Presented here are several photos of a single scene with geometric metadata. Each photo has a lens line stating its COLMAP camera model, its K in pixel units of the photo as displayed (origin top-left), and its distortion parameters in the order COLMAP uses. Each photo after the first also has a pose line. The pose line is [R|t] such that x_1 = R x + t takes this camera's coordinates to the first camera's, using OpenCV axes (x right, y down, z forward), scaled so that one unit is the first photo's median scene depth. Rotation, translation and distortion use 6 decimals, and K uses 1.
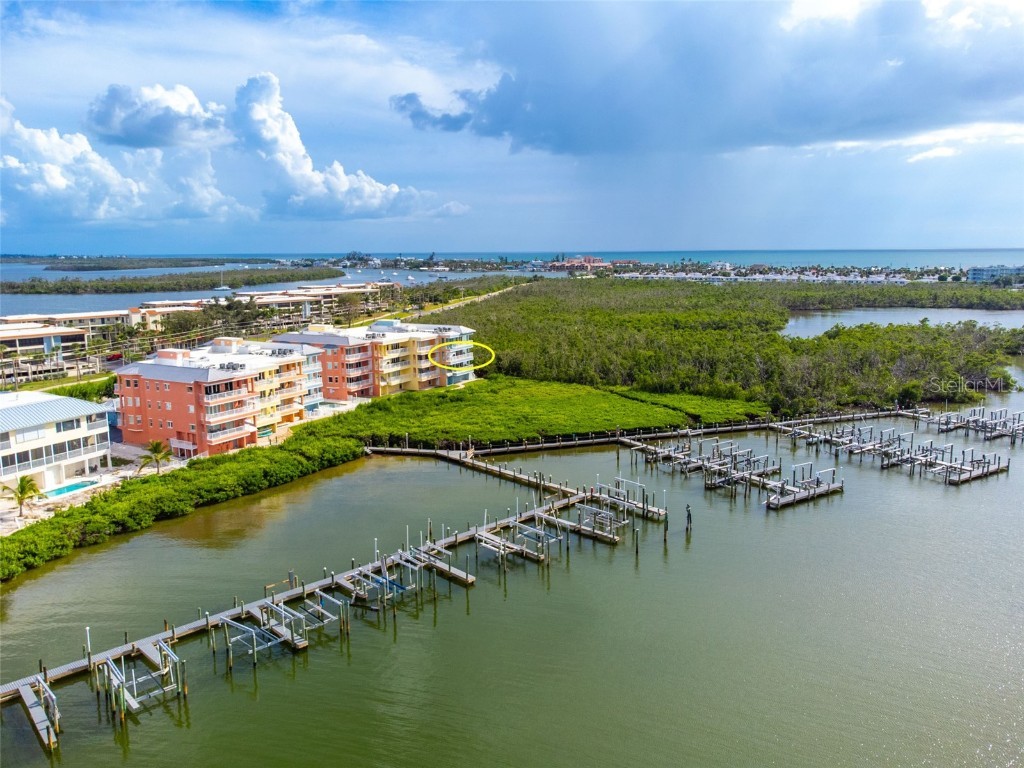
lens RADIAL K [[780.6, 0, 522.2], [0, 780.6, 408.9], [0, 0, 1]] dist [0.041493, 0.002561]
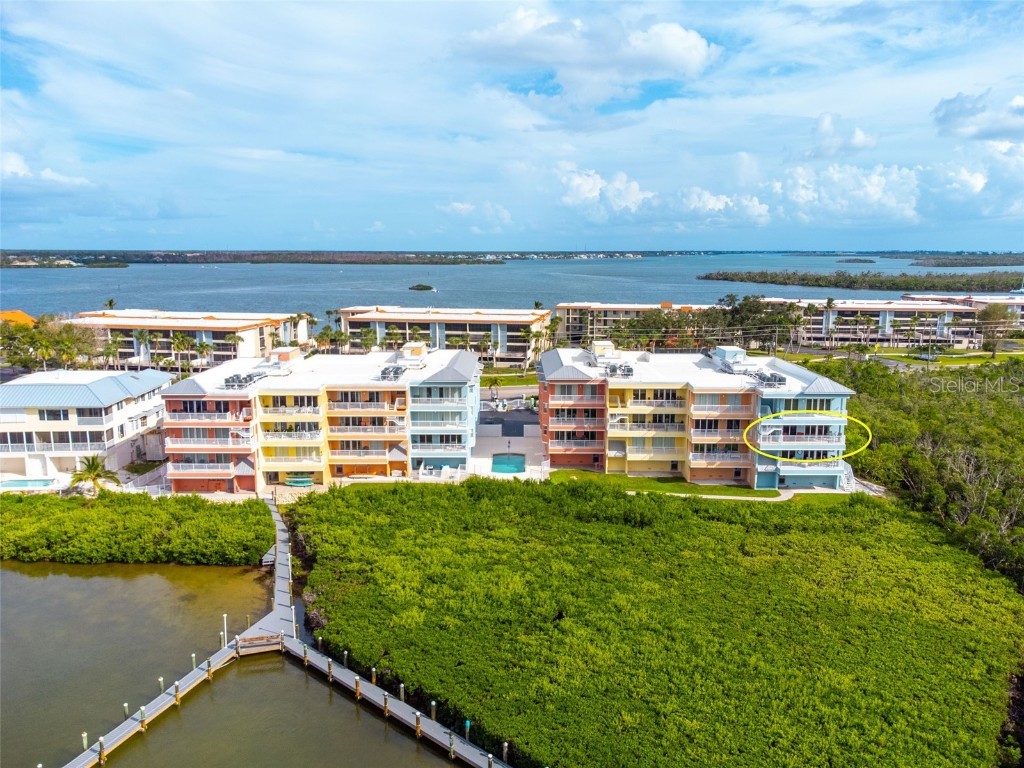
lens RADIAL K [[778.2, 0, 512.0], [0, 778.2, 384.0], [0, 0, 1]] dist [-0.006105, 0.063251]
pose [[0.475871, 0.164001, -0.864090, 0.276985], [-0.185196, 0.979118, 0.083842, -0.116744], [0.859796, 0.120128, 0.496306, 0.632179]]
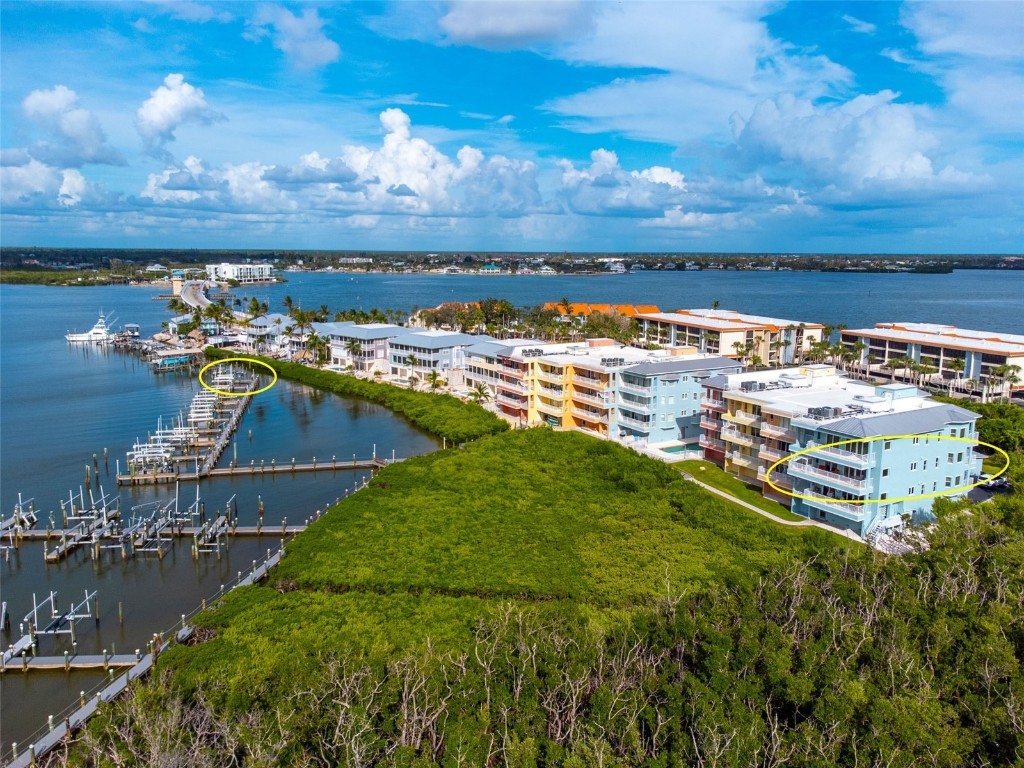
lens RADIAL K [[778.2, 0, 512.0], [0, 778.2, 384.0], [0, 0, 1]] dist [-0.006105, 0.063251]
pose [[-0.508642, 0.156627, -0.846612, 0.471488], [-0.176661, 0.943406, 0.280672, -0.242989], [0.842659, 0.292325, -0.452186, 1.114377]]
